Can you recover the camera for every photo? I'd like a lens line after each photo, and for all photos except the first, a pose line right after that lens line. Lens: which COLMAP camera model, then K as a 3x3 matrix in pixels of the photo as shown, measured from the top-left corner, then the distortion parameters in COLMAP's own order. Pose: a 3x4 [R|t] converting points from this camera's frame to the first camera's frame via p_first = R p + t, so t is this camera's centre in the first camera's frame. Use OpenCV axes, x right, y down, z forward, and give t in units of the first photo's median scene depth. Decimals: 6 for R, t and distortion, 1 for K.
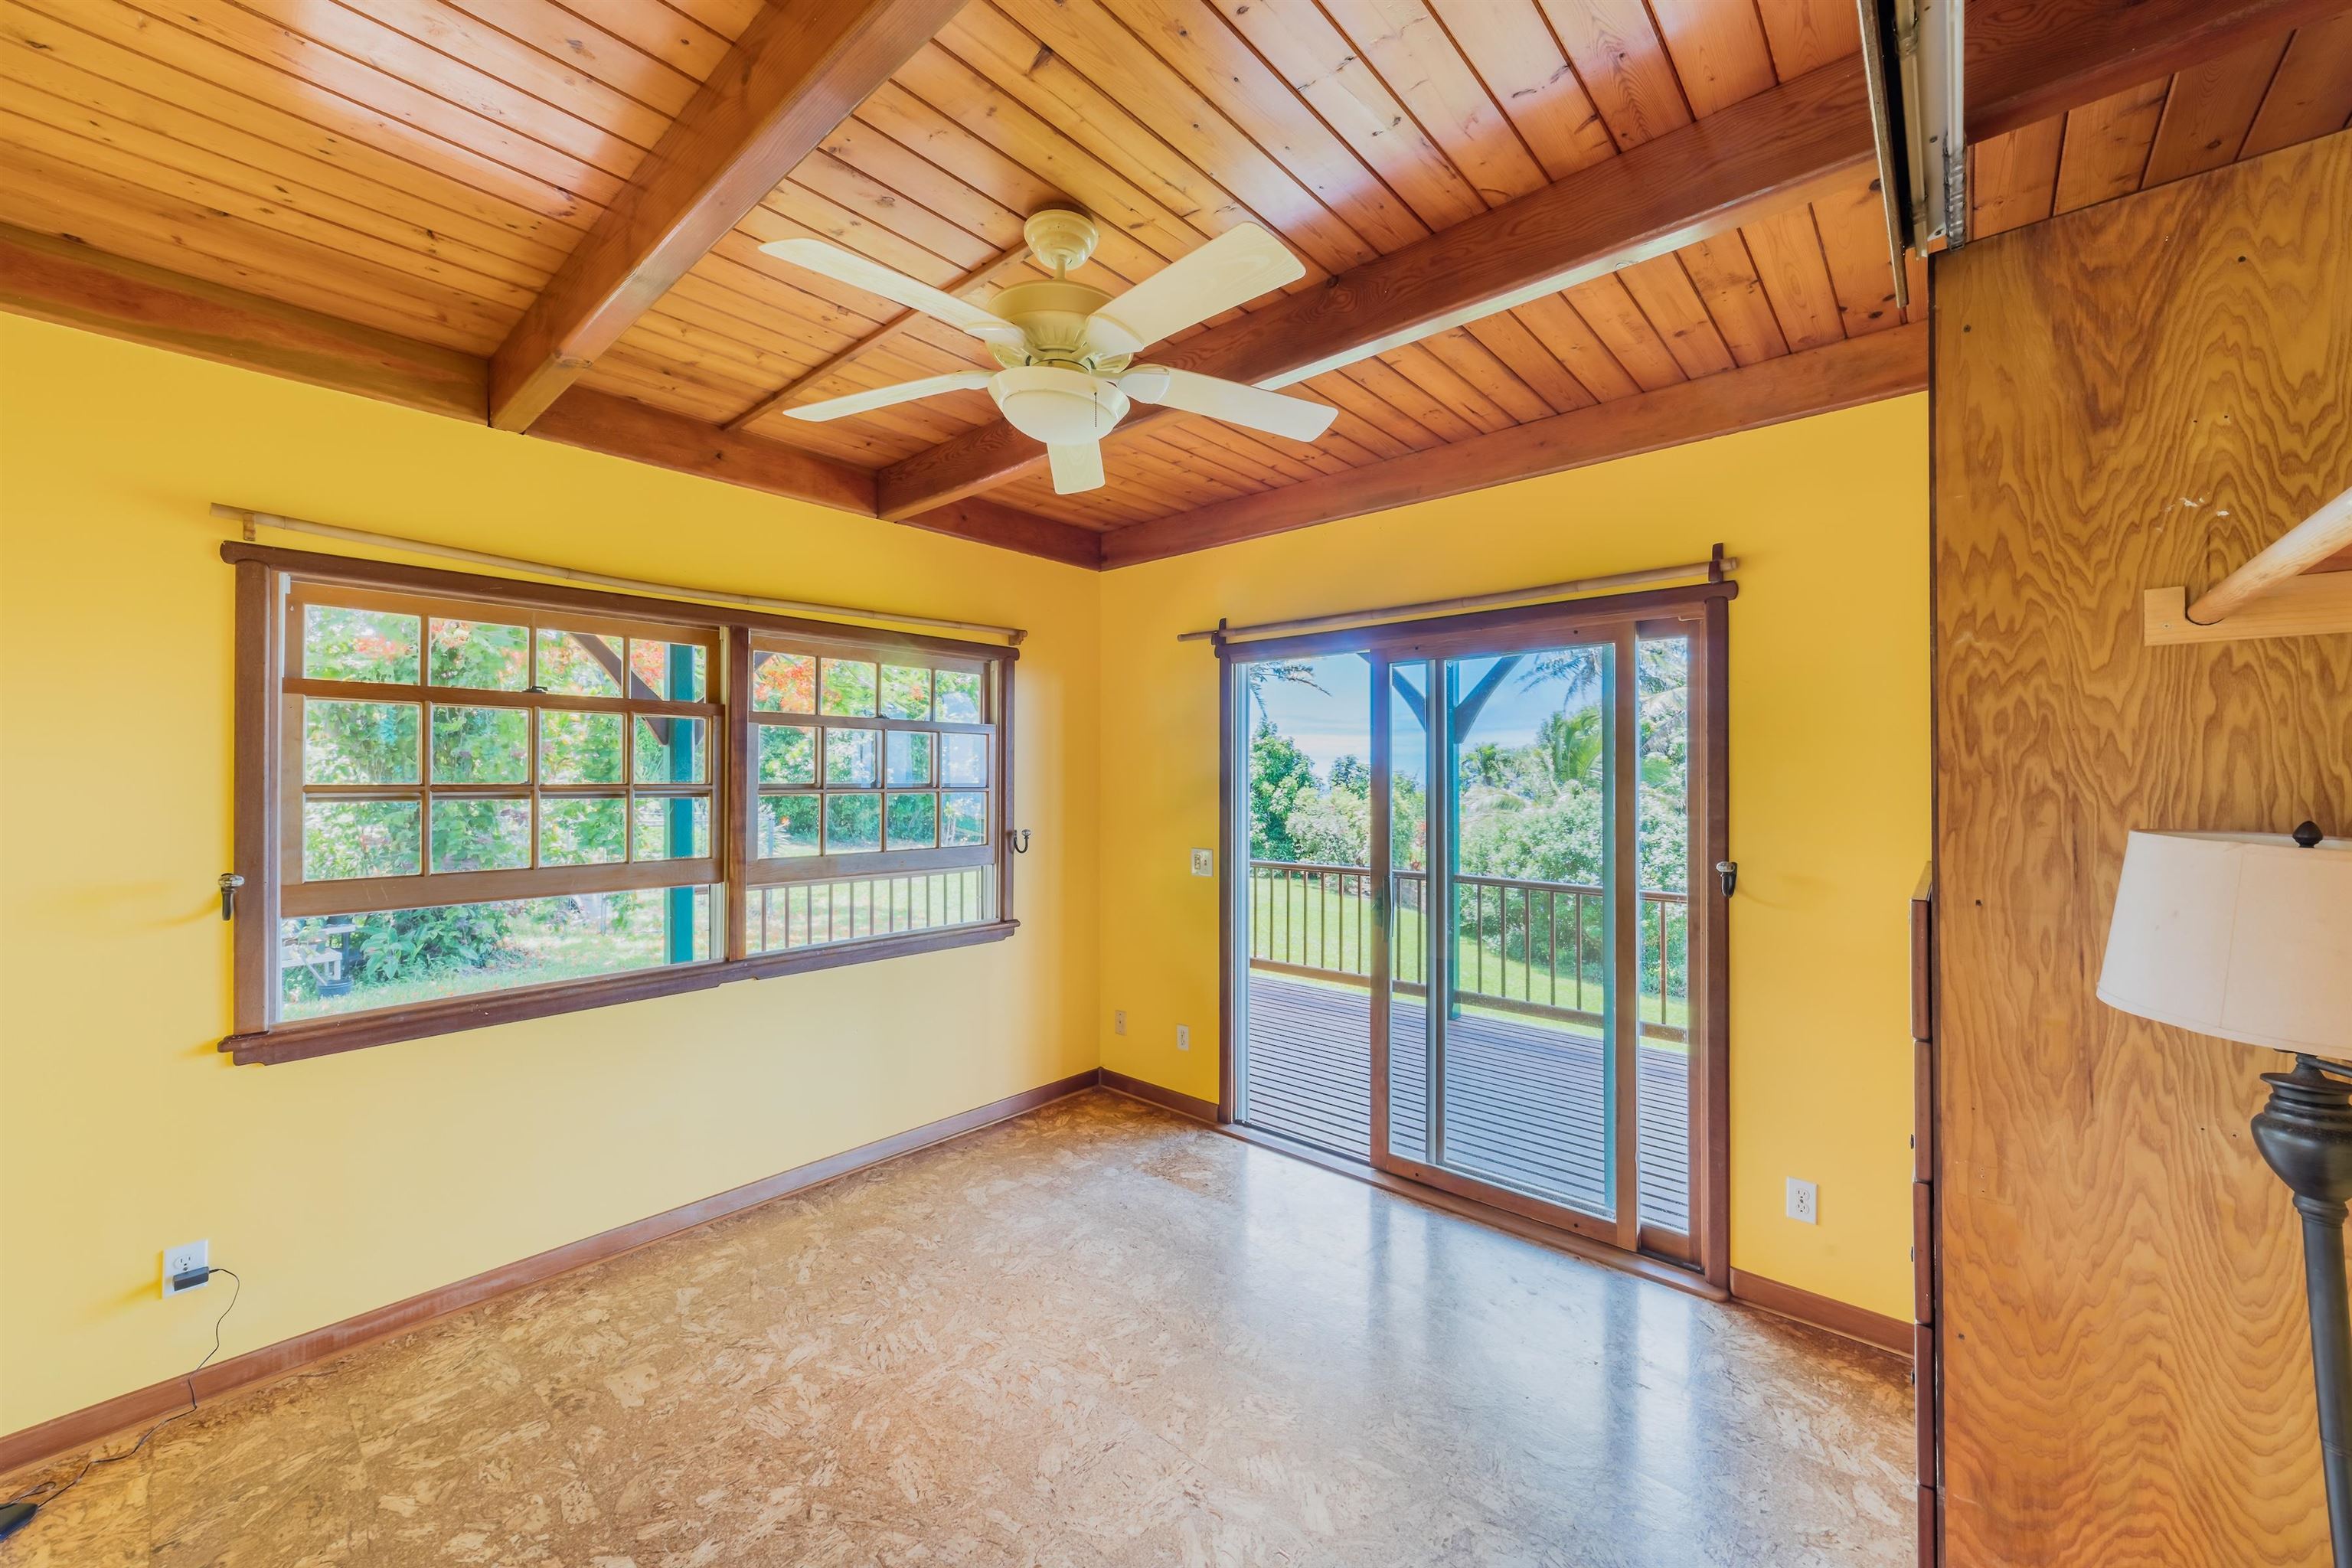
lens RADIAL K [[888.0, 0, 1183.7], [0, 888.0, 773.8], [0, 0, 1]] dist [0.002106, 0.000634]
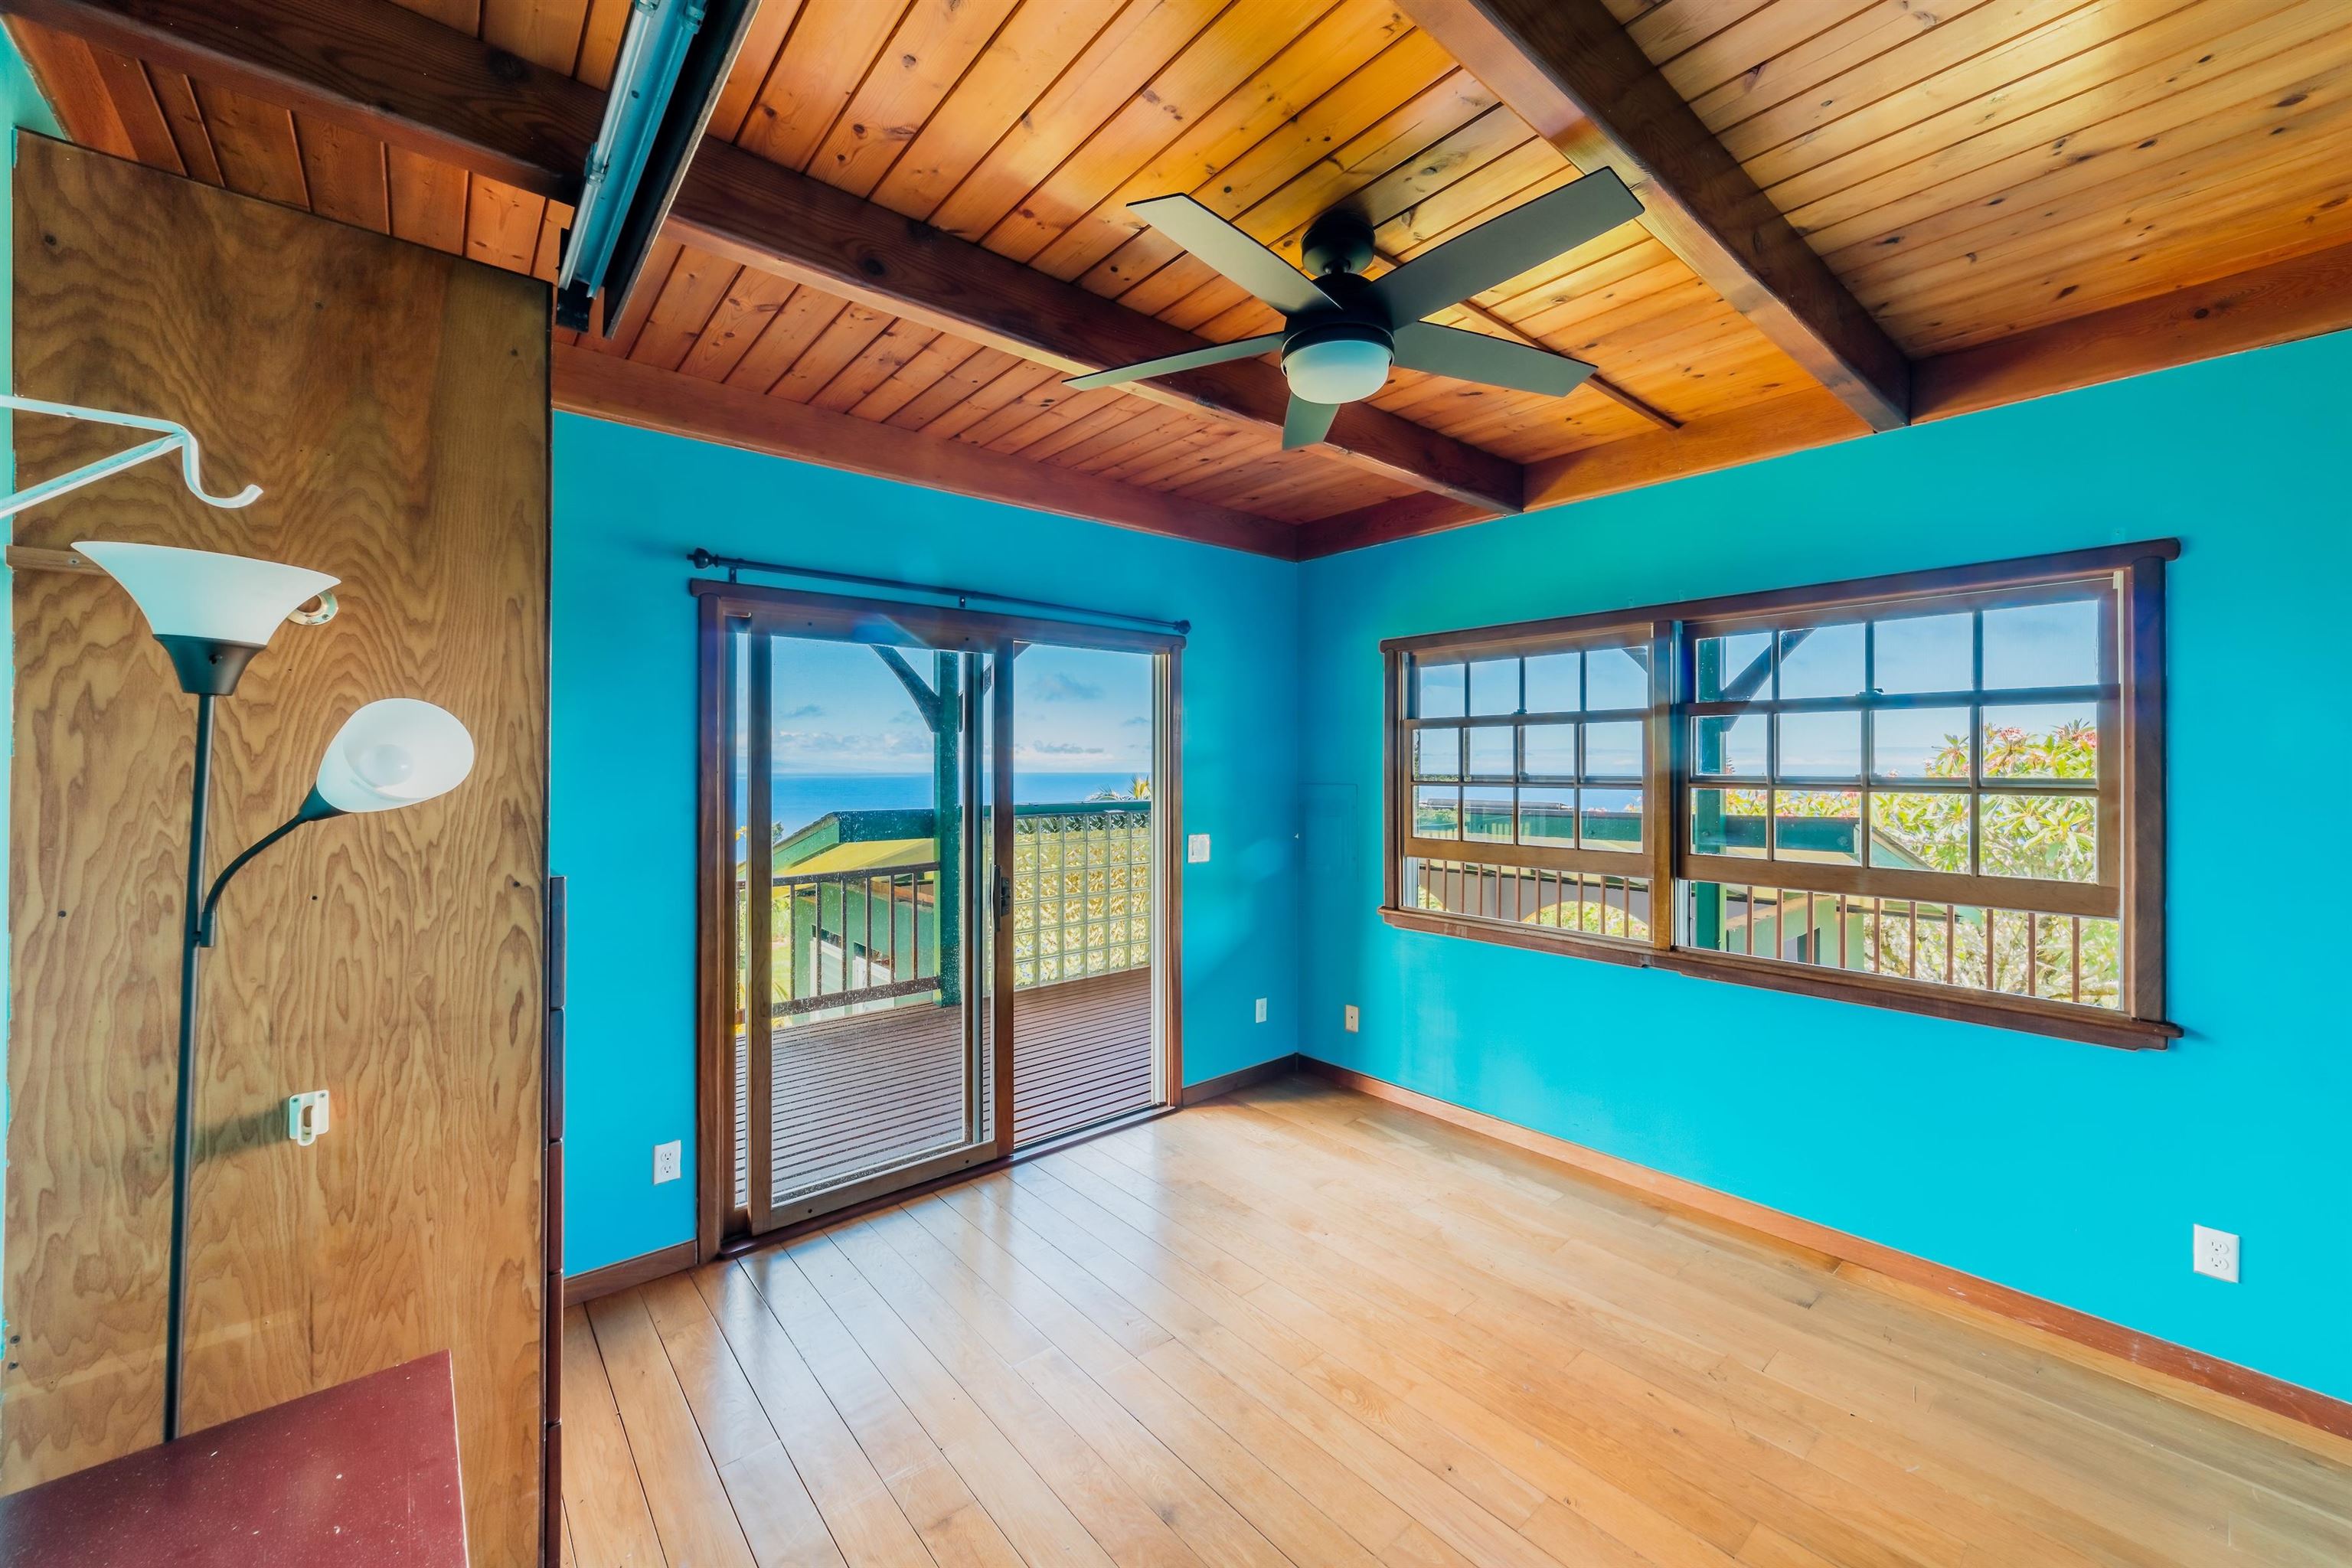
lens RADIAL K [[888.0, 0, 1183.7], [0, 888.0, 773.8], [0, 0, 1]] dist [0.002106, 0.000634]
pose [[-0.139493, 0.009574, -0.990177, 0.557567], [0.010634, 0.999910, 0.008170, -0.005803], [0.990166, -0.009390, -0.139582, 0.572667]]
